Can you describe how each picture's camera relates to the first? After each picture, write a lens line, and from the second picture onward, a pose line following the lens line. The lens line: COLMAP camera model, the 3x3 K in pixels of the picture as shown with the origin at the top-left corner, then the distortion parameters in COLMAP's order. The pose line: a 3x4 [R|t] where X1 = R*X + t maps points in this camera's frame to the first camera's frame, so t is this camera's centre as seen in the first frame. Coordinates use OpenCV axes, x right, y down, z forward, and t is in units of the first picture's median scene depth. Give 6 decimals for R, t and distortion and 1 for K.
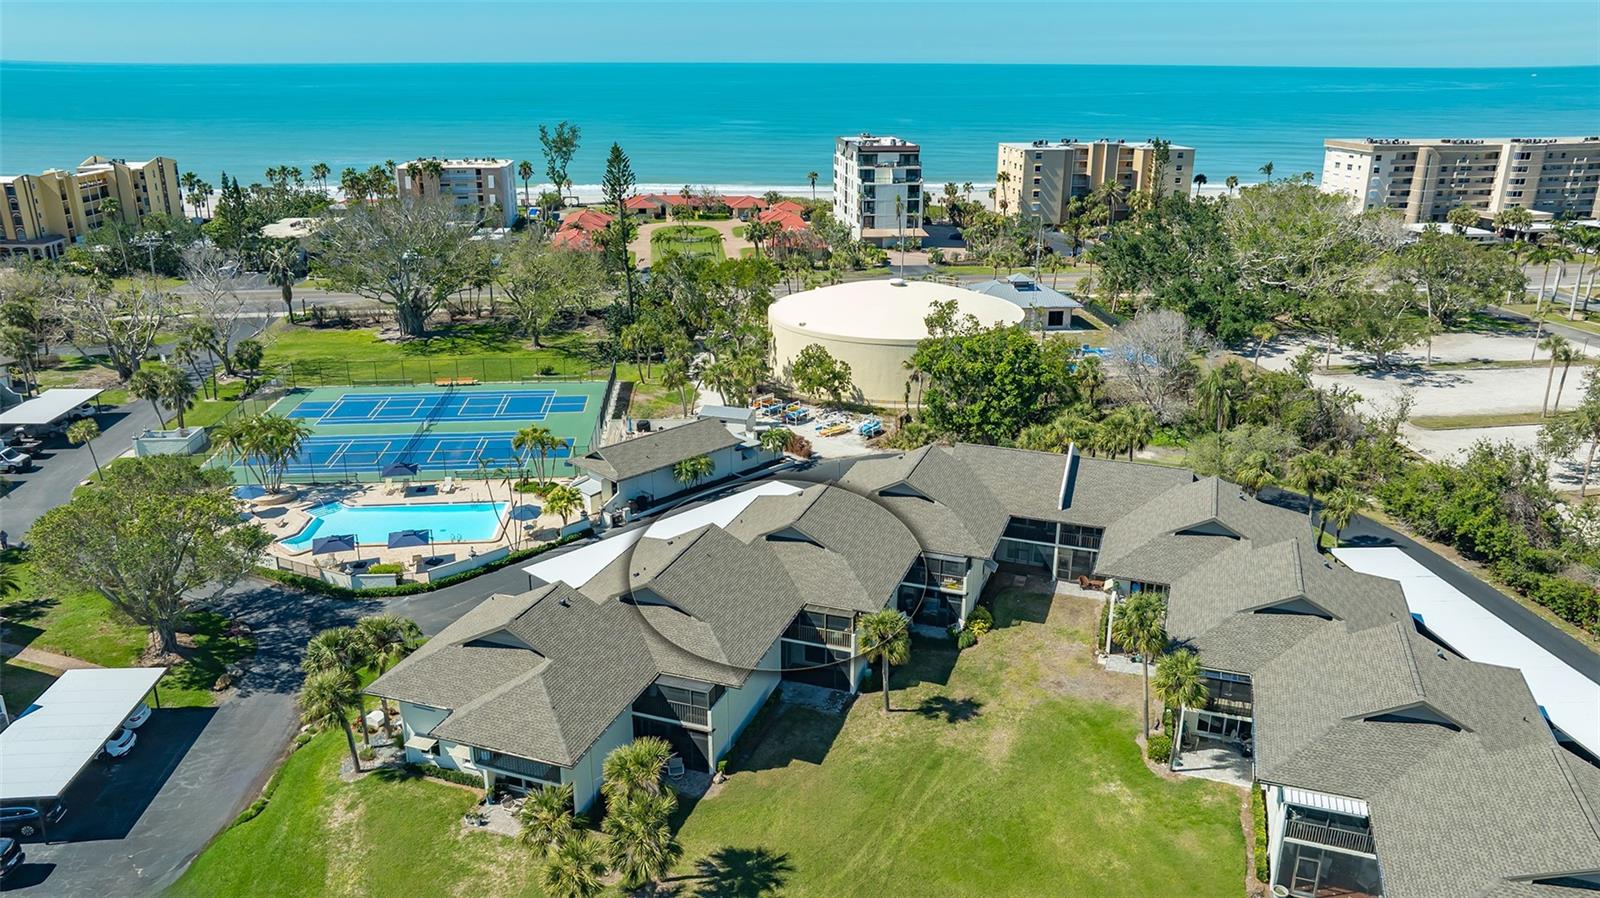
lens RADIAL K [[1125.9, 0, 806.2], [0, 1125.9, 441.4], [0, 0, 1]] dist [-0.035038, 0.032916]
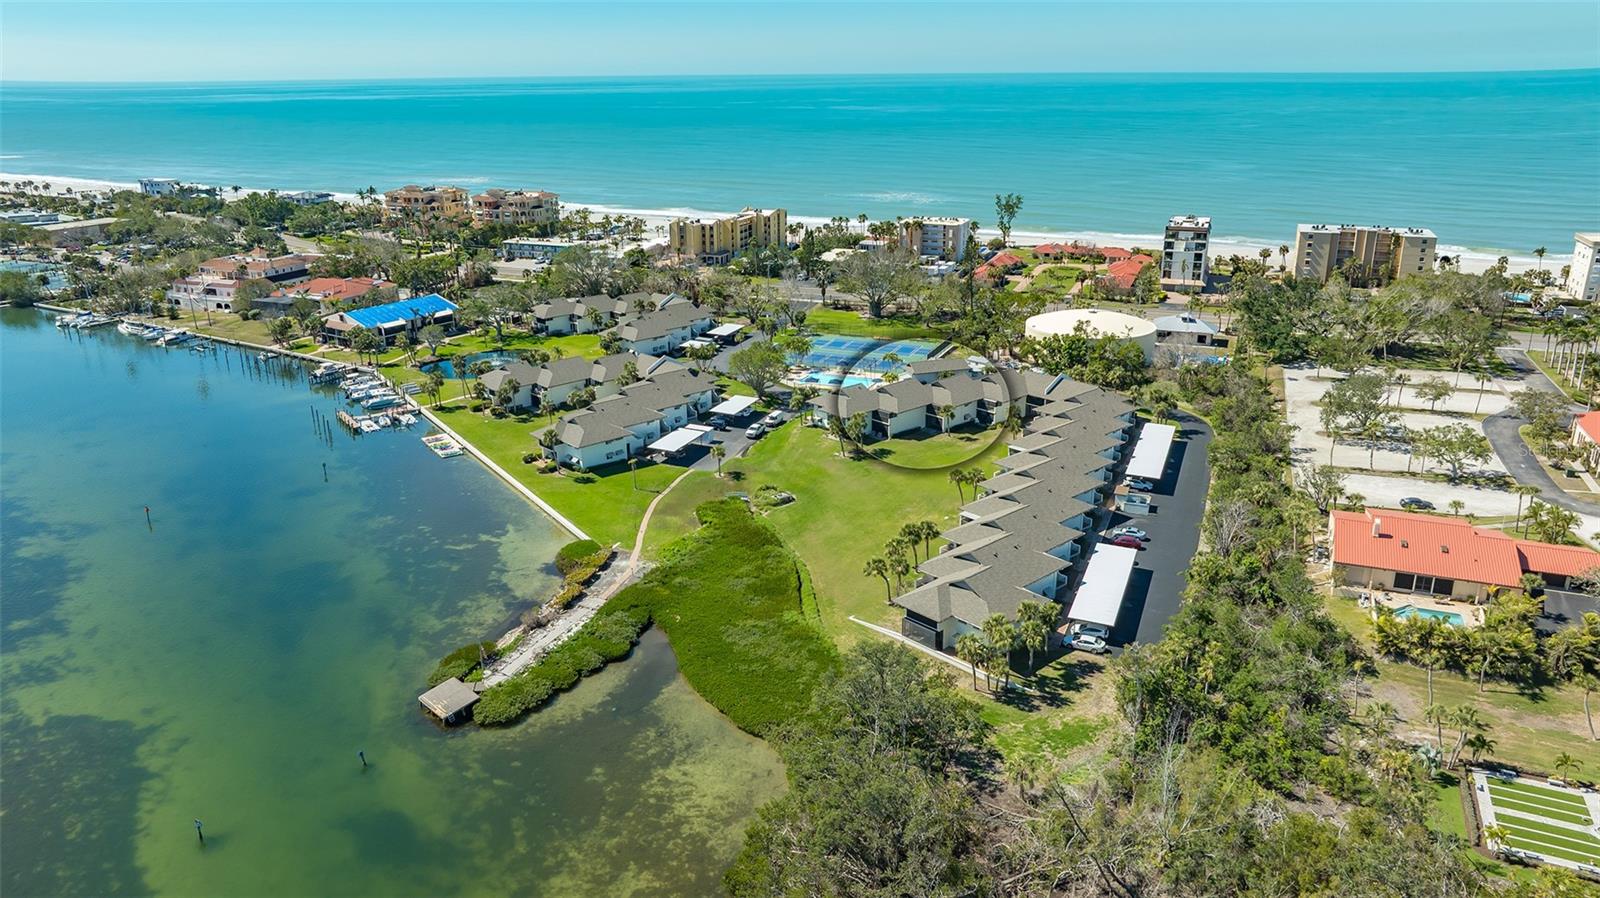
lens RADIAL K [[1125.9, 0, 801.6], [0, 1125.9, 451.5], [0, 0, 1]] dist [-0.035038, 0.032916]
pose [[0.880571, 0.141254, -0.452375, 0.658416], [-0.140852, 0.989420, 0.034770, 0.128097], [0.452500, 0.033100, 0.891150, -1.175960]]
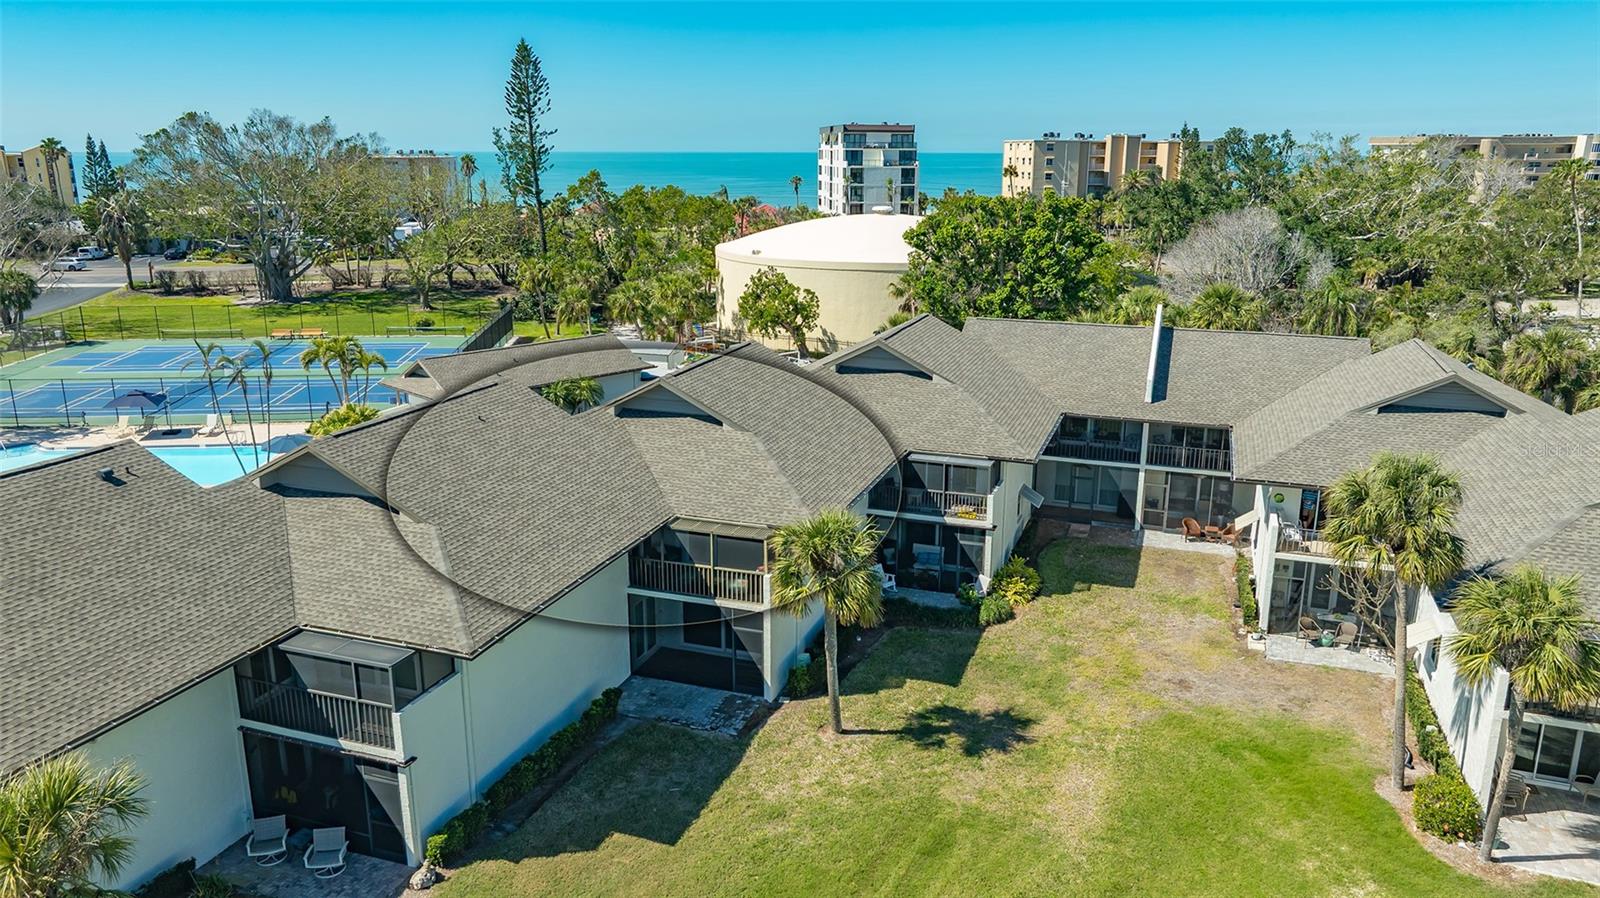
lens RADIAL K [[1125.9, 0, 806.8], [0, 1125.9, 444.4], [0, 0, 1]] dist [-0.035038, 0.032916]
pose [[1.000000, -0.000218, 0.000084, 0.033108], [0.000223, 0.997428, -0.071676, 0.084601], [-0.000068, 0.071676, 0.997428, 0.286448]]
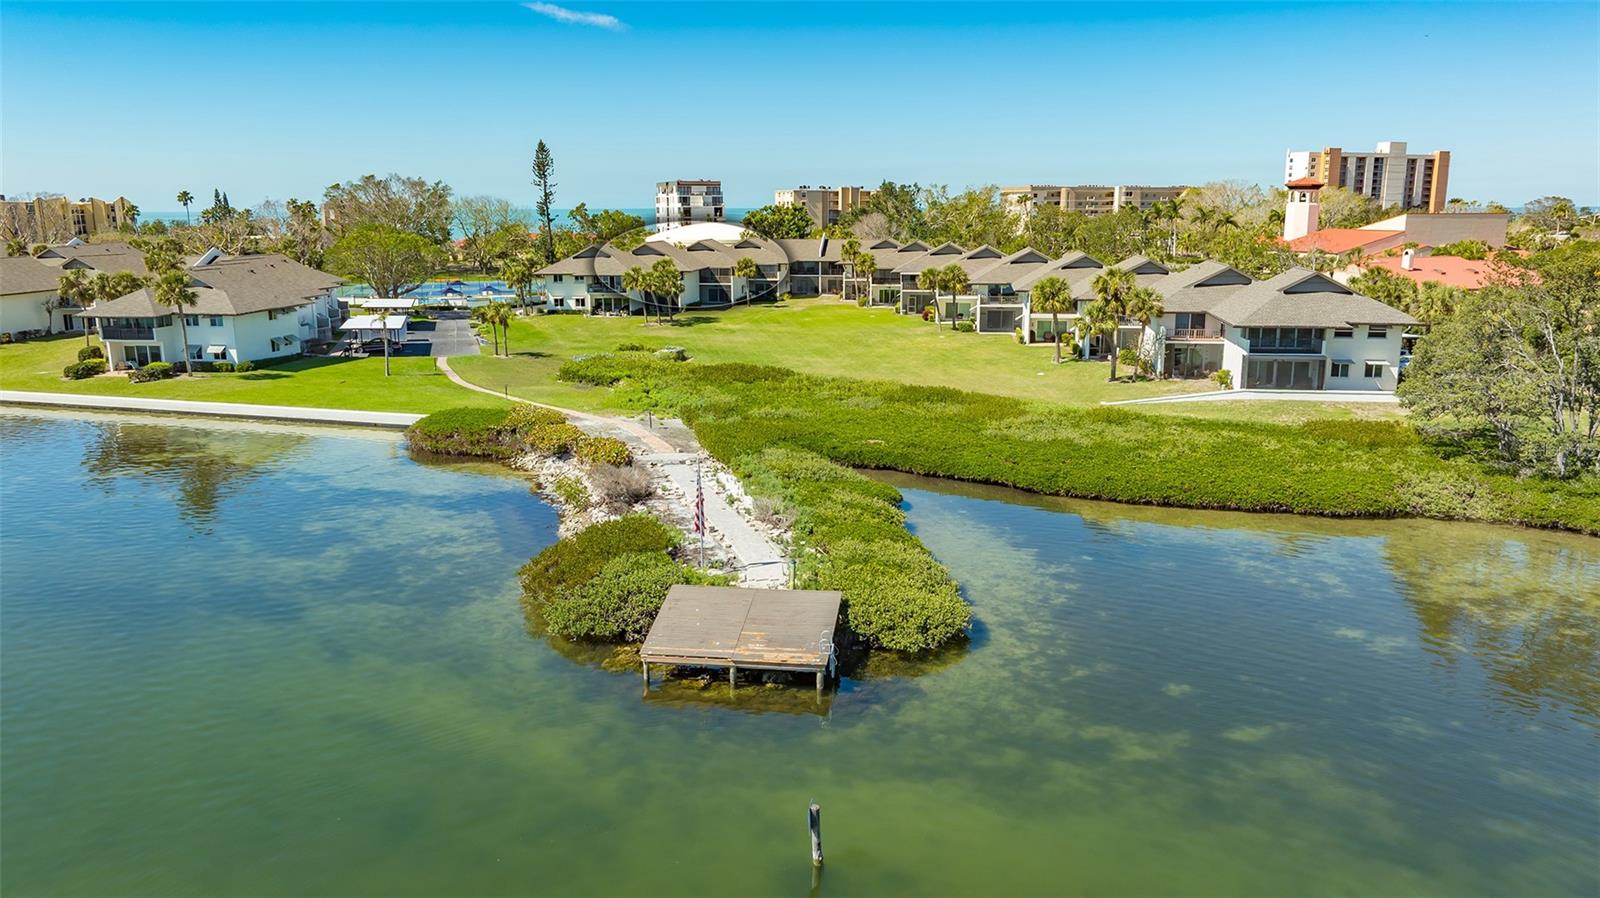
lens RADIAL K [[1125.9, 0, 804.9], [0, 1125.9, 453.2], [0, 0, 1]] dist [-0.035038, 0.032916]
pose [[0.980927, -0.047787, 0.188410, -0.145913], [0.068514, 0.992101, -0.105079, 0.437620], [-0.181900, 0.115983, 0.976453, -0.680331]]
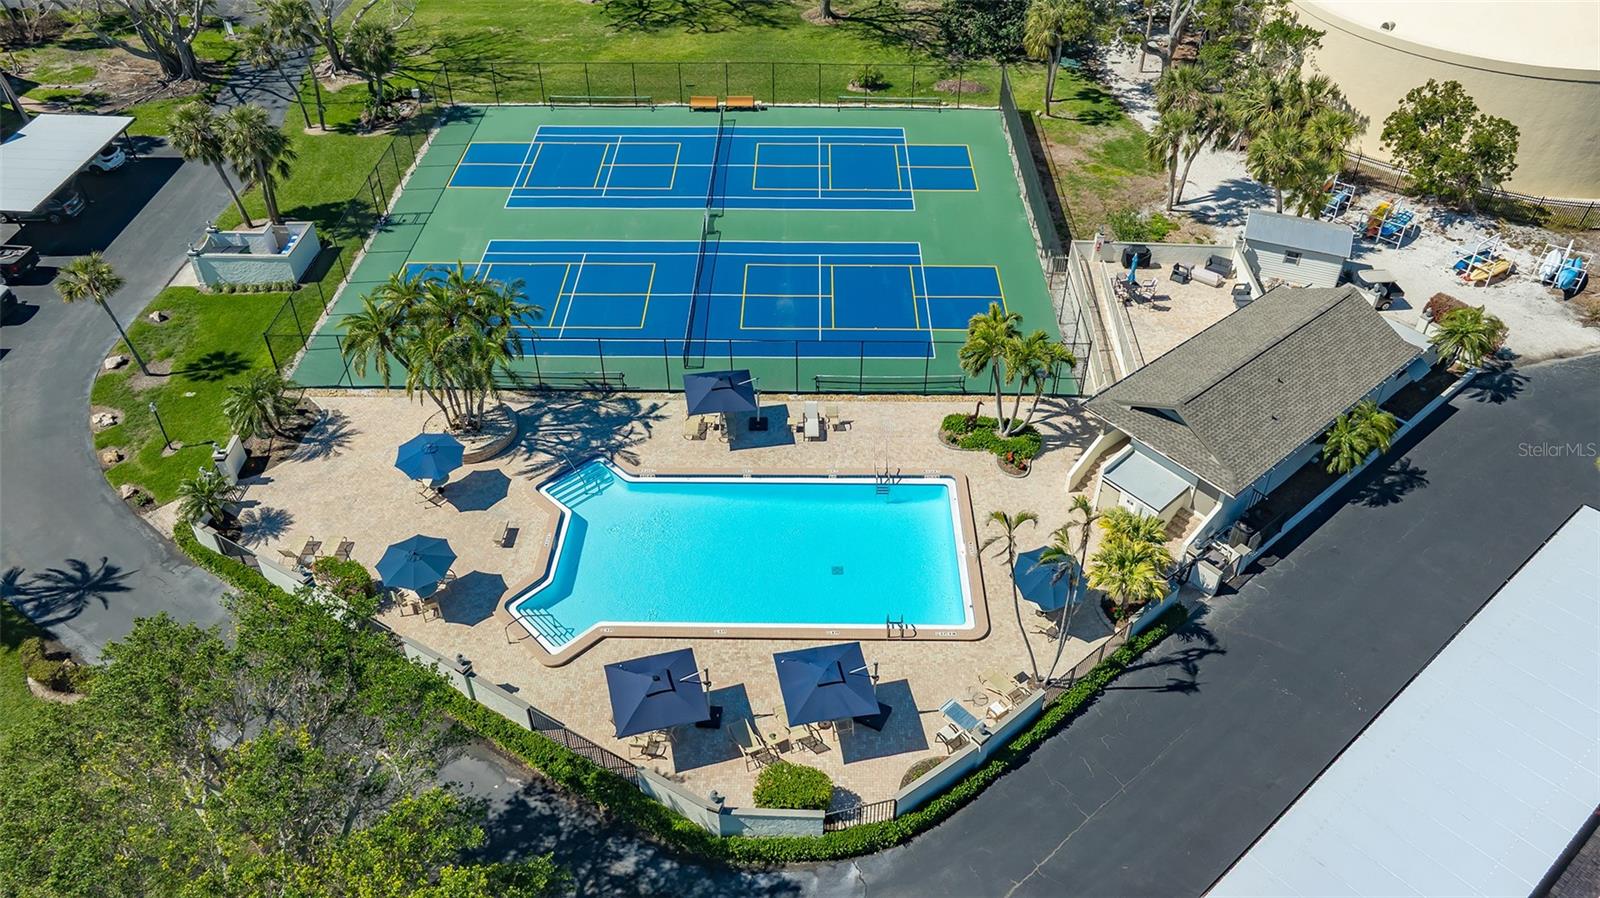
lens RADIAL K [[1125.9, 0, 801.8], [0, 1125.9, 448.5], [0, 0, 1]] dist [-0.035038, 0.032916]
pose [[0.994883, 0.065303, -0.077092, -0.244222], [-0.033074, 0.931501, 0.362232, -0.109216], [0.095466, -0.357829, 0.928894, 0.459832]]
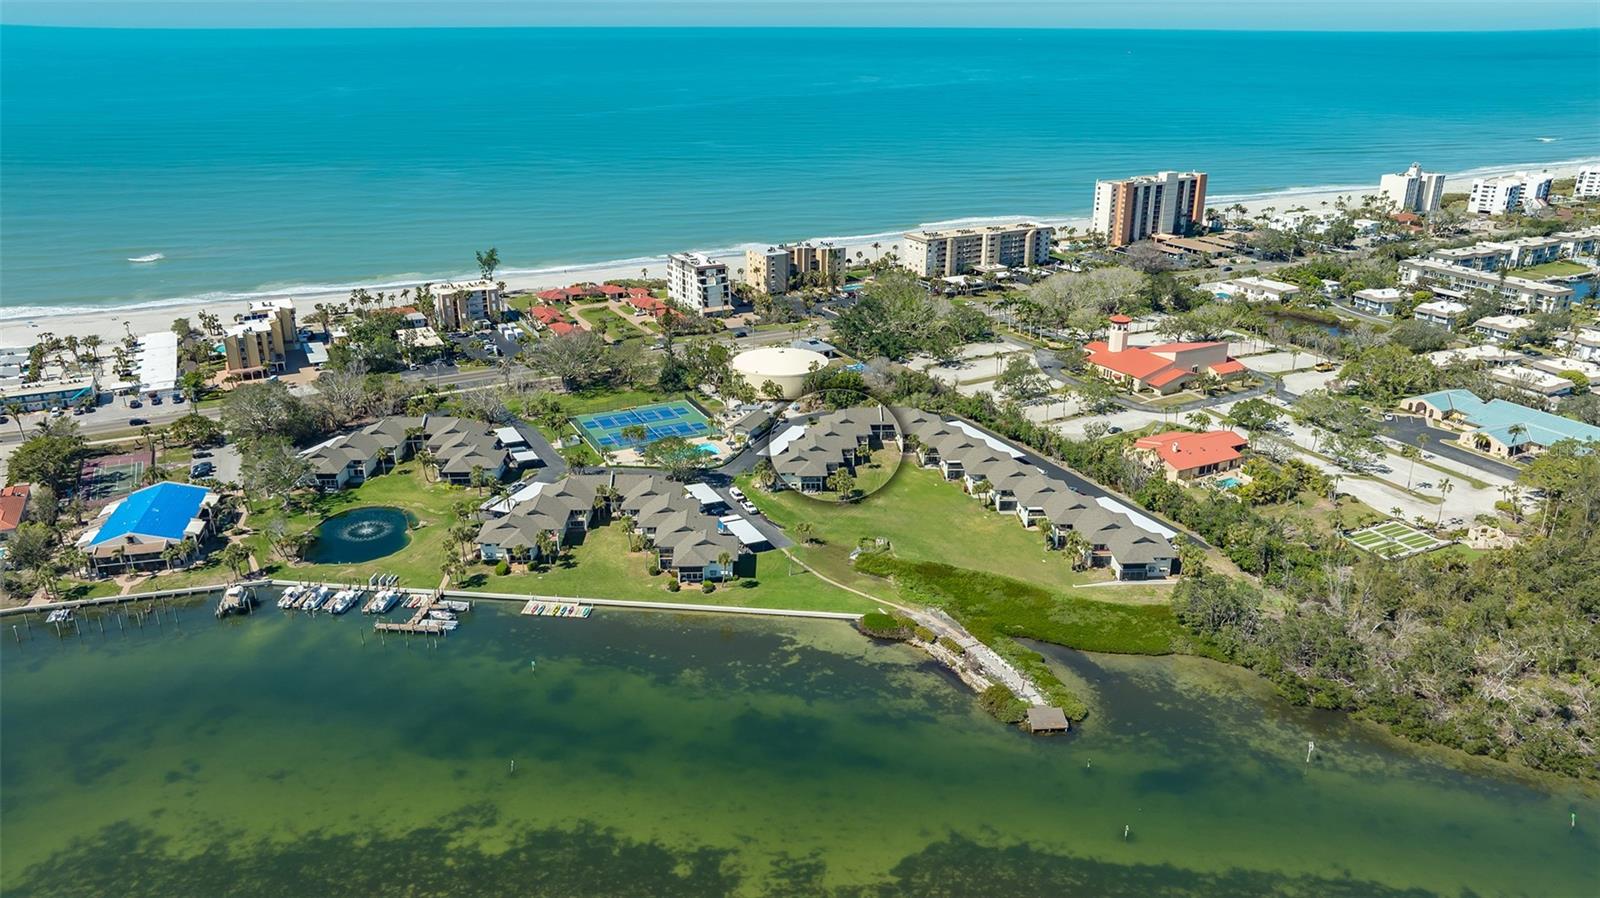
lens RADIAL K [[1125.9, 0, 794.6], [0, 1125.9, 450.2], [0, 0, 1]] dist [-0.035038, 0.032916]
pose [[0.932612, -0.132583, 0.335643, -0.939612], [0.119295, 0.991044, 0.060002, -0.075689], [-0.340593, -0.015918, 0.940076, -1.750771]]
